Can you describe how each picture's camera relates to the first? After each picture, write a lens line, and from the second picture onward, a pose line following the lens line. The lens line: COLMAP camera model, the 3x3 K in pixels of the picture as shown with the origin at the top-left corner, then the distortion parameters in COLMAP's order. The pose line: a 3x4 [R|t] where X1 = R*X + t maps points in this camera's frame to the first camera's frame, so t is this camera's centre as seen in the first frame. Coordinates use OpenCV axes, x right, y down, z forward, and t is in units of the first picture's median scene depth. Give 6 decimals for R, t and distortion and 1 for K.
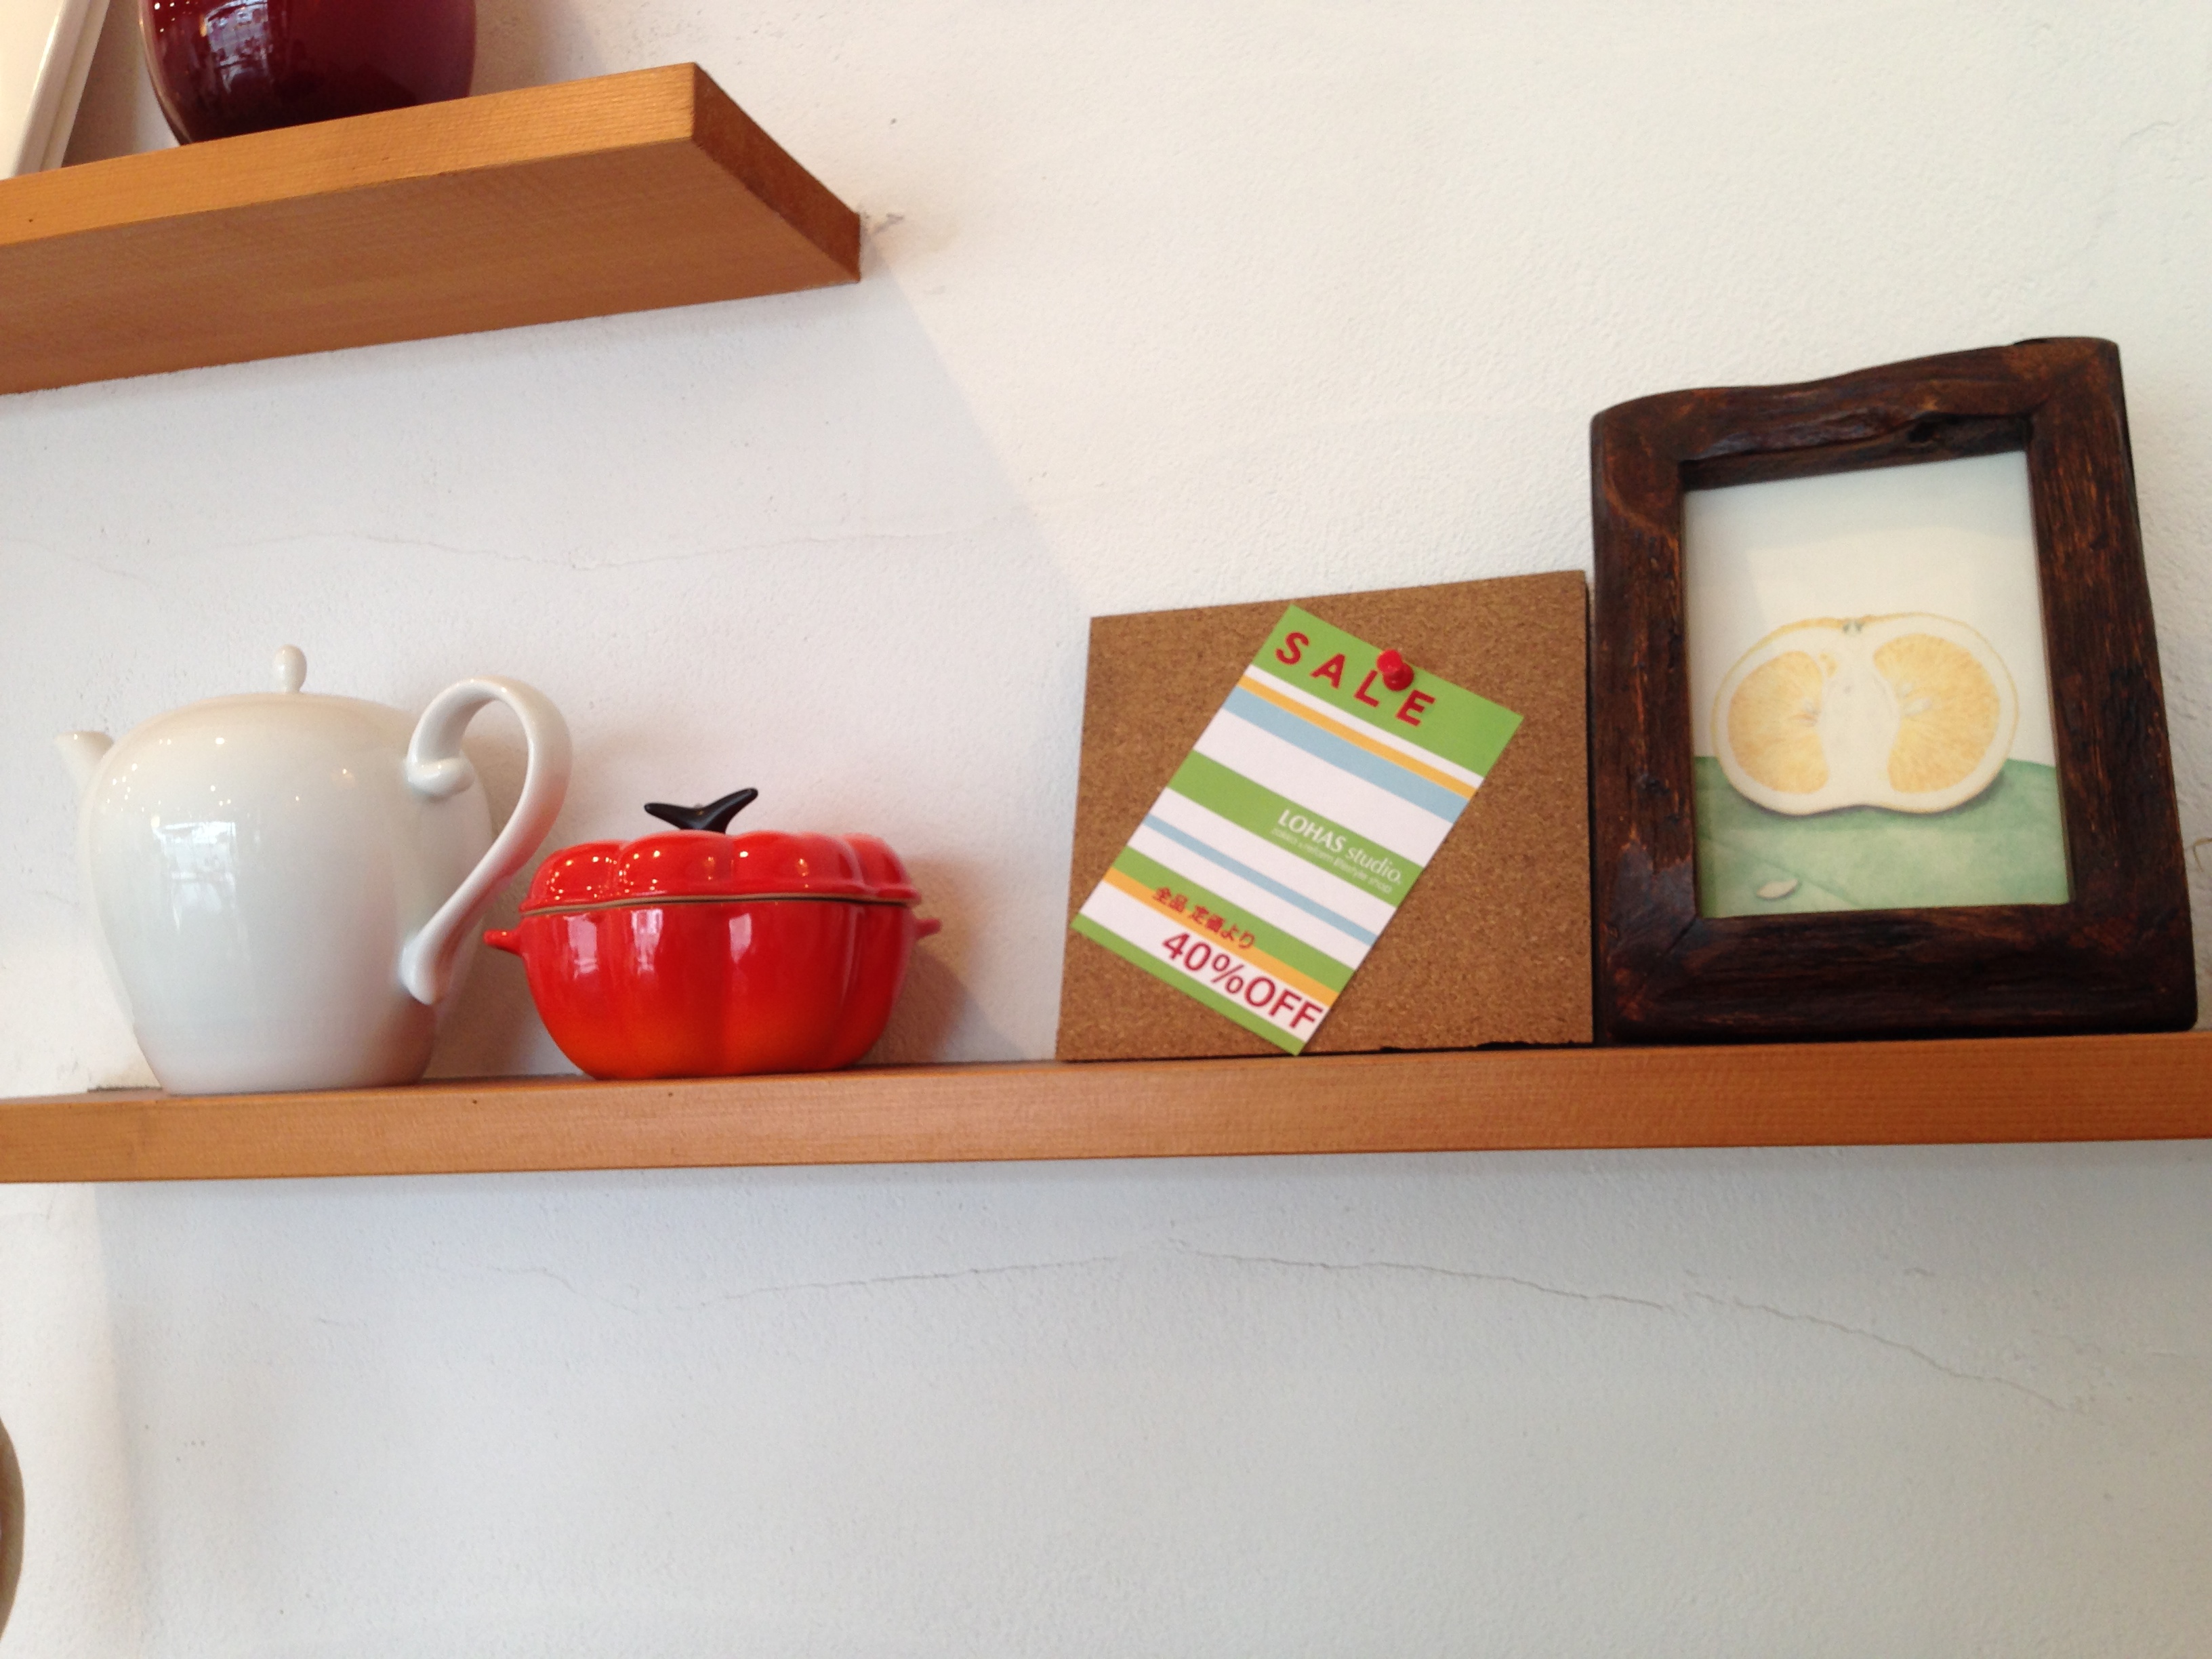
lens RADIAL K [[2088.2, 0, 1100.1], [0, 2088.2, 832.0], [0, 0, 1]] dist [0.061044, 0.000000]
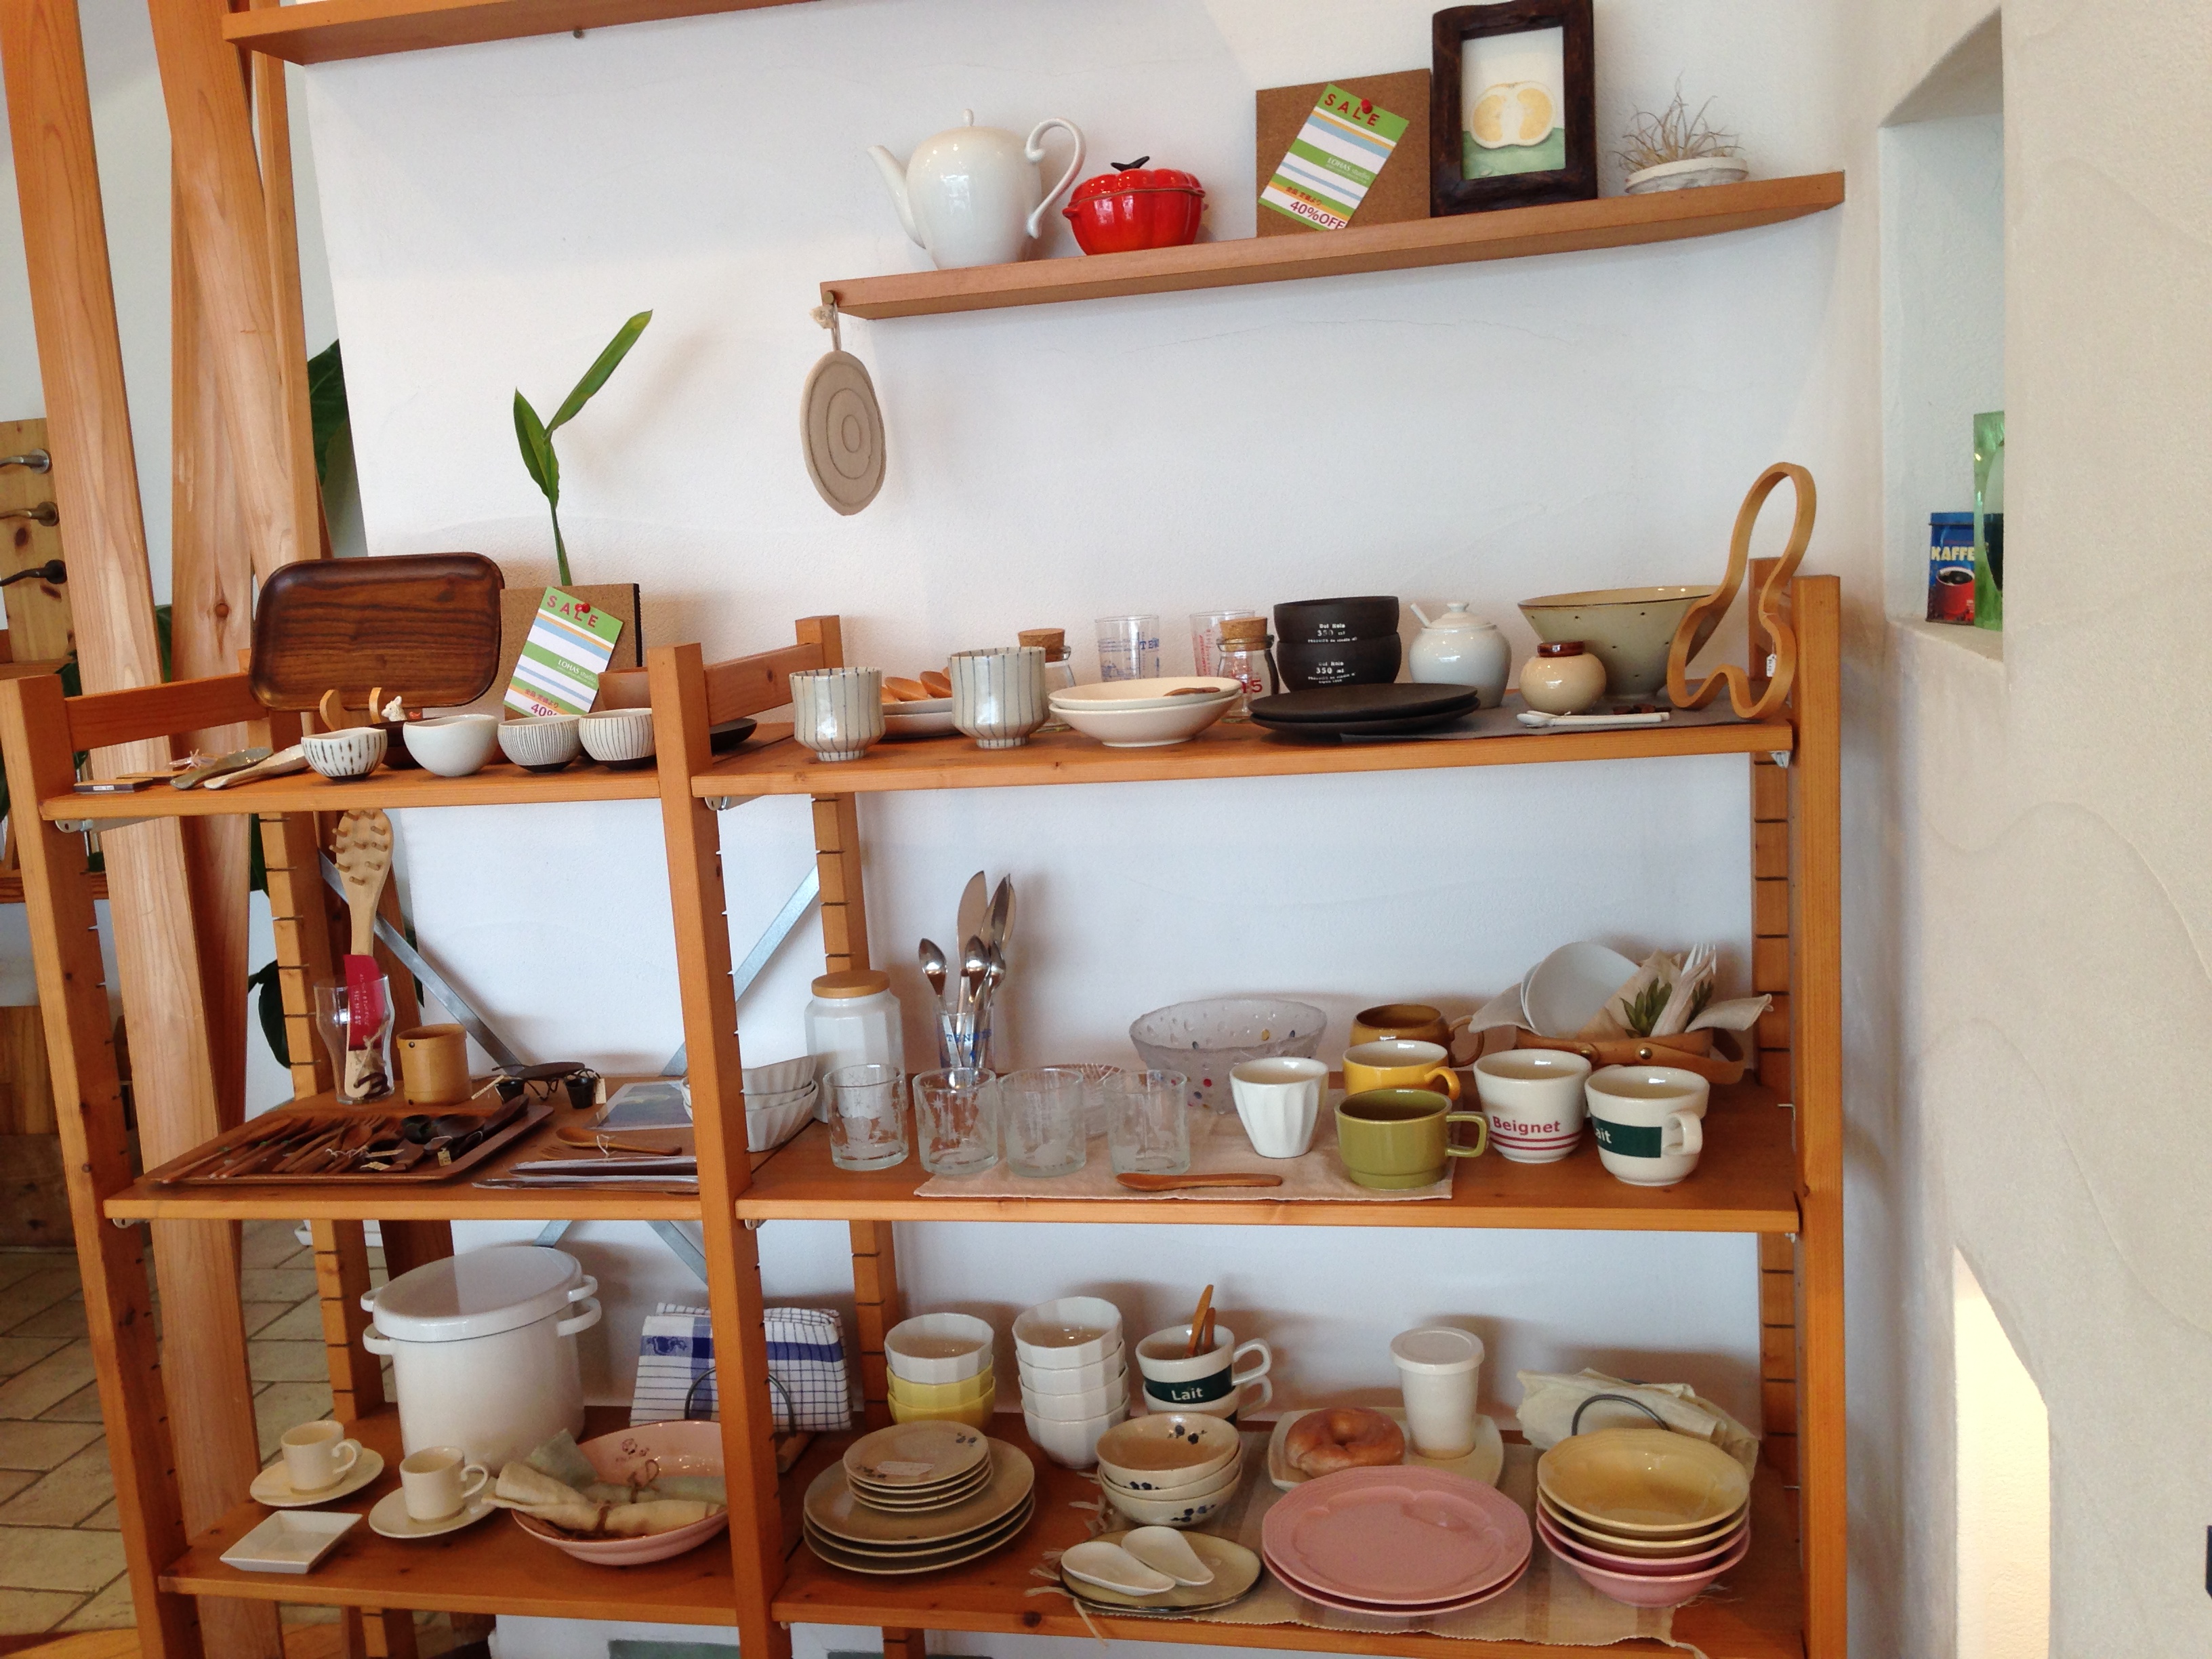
lens RADIAL K [[2088.2, 0, 1111.1], [0, 2088.2, 834.6], [0, 0, 1]] dist [0.061044, 0.000000]
pose [[0.996389, -0.049340, 0.069099, -0.473354], [0.031730, 0.971243, 0.235967, 0.208124], [-0.078755, -0.232922, 0.969301, -2.088449]]
